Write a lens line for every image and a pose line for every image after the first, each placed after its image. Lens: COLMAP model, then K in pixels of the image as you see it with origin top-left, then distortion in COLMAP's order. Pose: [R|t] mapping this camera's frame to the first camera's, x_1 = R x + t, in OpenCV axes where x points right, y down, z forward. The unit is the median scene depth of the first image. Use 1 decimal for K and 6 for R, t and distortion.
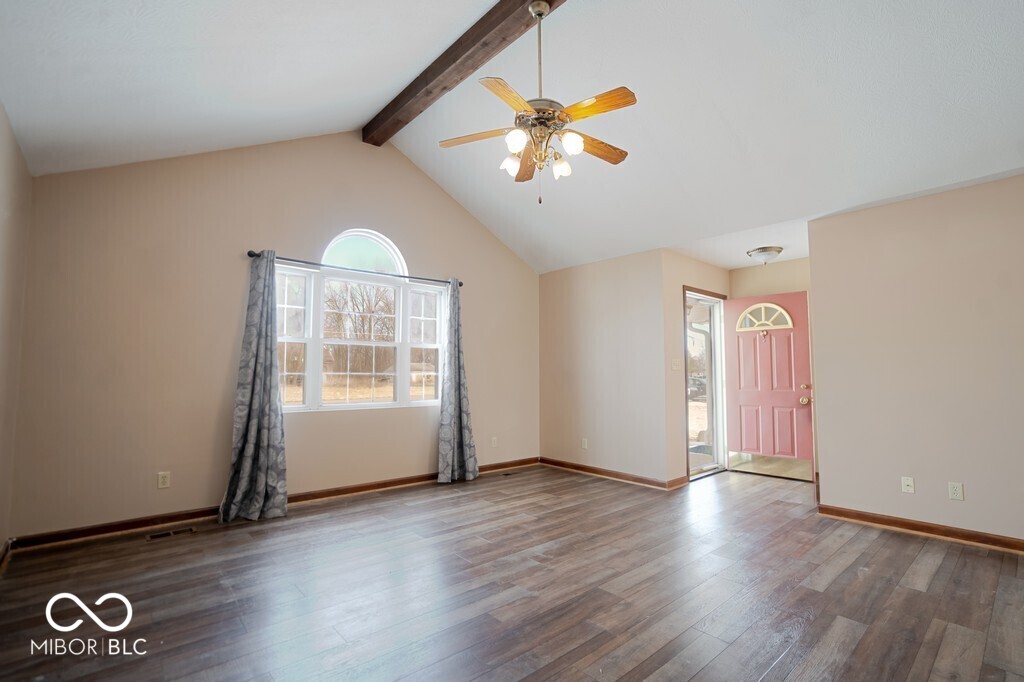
lens RADIAL K [[473.7, 0, 516.5], [0, 473.7, 343.1], [0, 0, 1]] dist [-0.026917, 0.011530]
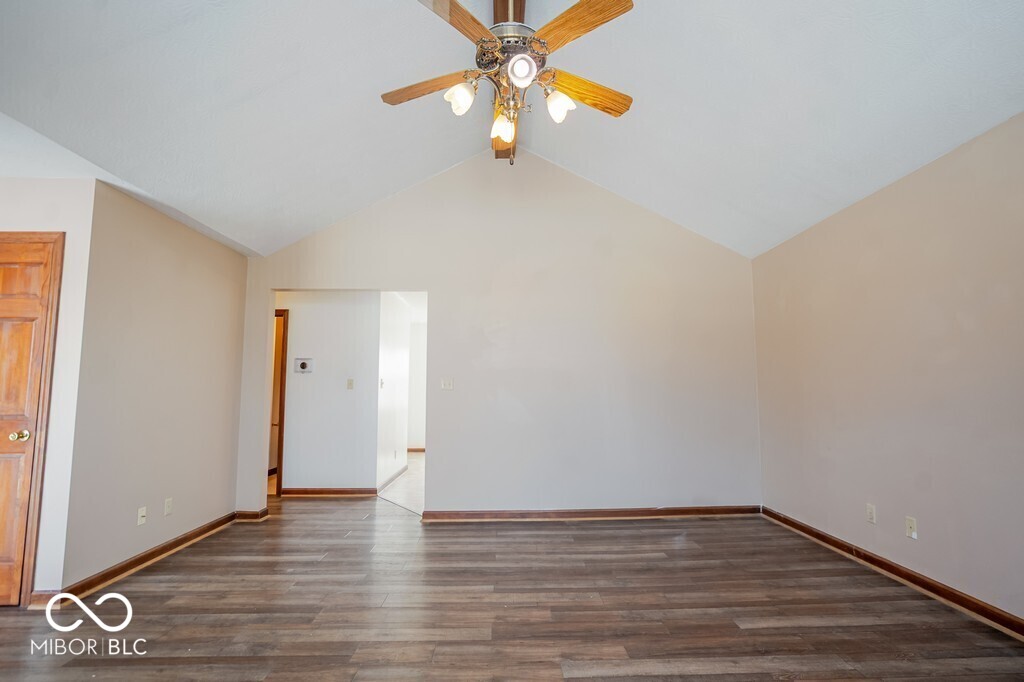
lens RADIAL K [[473.7, 0, 515.2], [0, 473.7, 344.6], [0, 0, 1]] dist [-0.026917, 0.011530]
pose [[-0.760864, 0.068397, 0.645297, -0.376837], [-0.041694, 0.987222, -0.153800, 0.087713], [-0.647570, -0.143926, -0.748290, 1.383107]]
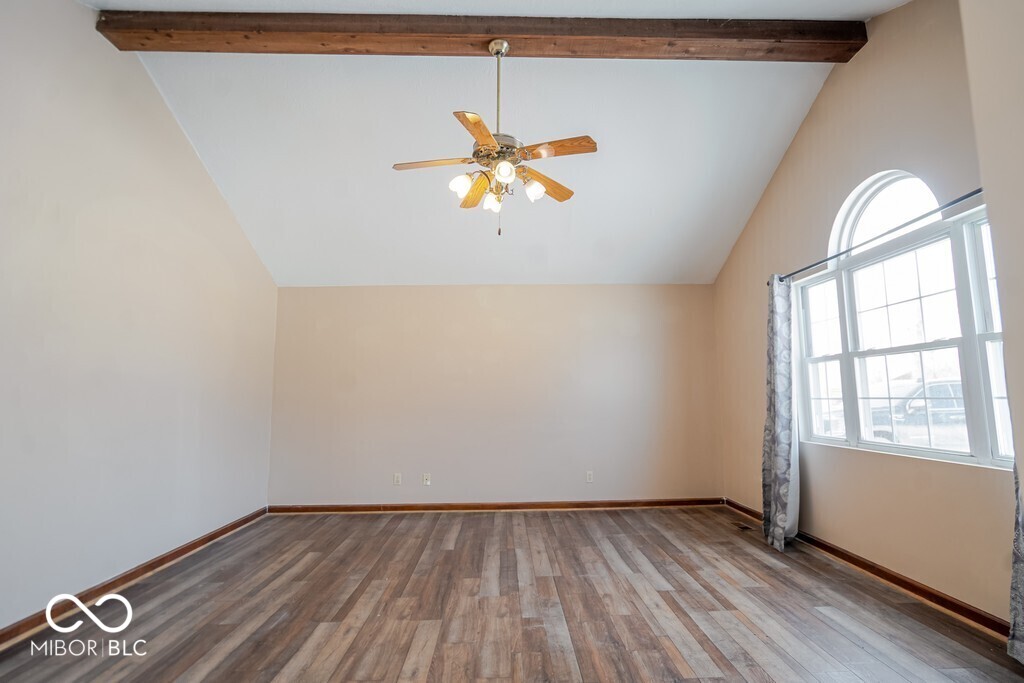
lens RADIAL K [[473.7, 0, 508.0], [0, 473.7, 341.5], [0, 0, 1]] dist [-0.026917, 0.011530]
pose [[-0.655183, -0.088253, -0.750298, 0.716130], [0.063450, 0.983216, -0.171057, 0.094422], [0.752801, -0.159680, -0.638587, 1.491516]]
